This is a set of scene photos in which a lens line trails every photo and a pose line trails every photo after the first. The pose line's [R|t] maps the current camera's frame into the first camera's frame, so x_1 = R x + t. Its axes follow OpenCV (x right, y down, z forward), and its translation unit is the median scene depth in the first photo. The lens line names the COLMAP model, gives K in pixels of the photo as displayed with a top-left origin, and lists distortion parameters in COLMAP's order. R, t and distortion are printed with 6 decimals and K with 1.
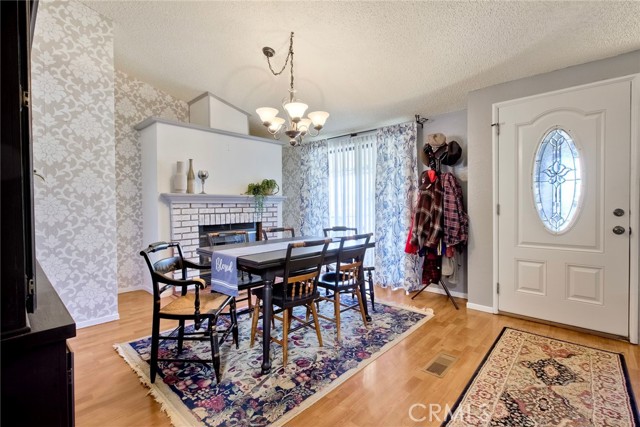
lens RADIAL K [[296.2, 0, 323.0], [0, 296.2, 209.7], [0, 0, 1]] dist [-0.017335, 0.011729]
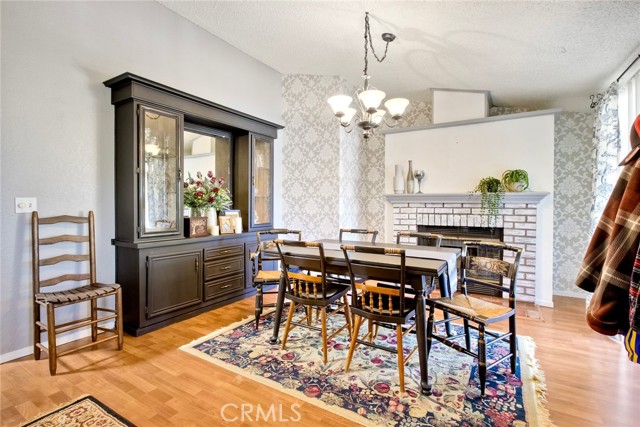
lens RADIAL K [[296.2, 0, 323.0], [0, 296.2, 209.7], [0, 0, 1]] dist [-0.017335, 0.011729]
pose [[0.197049, 0.022686, -0.980131, 0.745014], [-0.019444, 0.999626, 0.019228, -0.016649], [0.980201, 0.015269, 0.197416, 0.695722]]
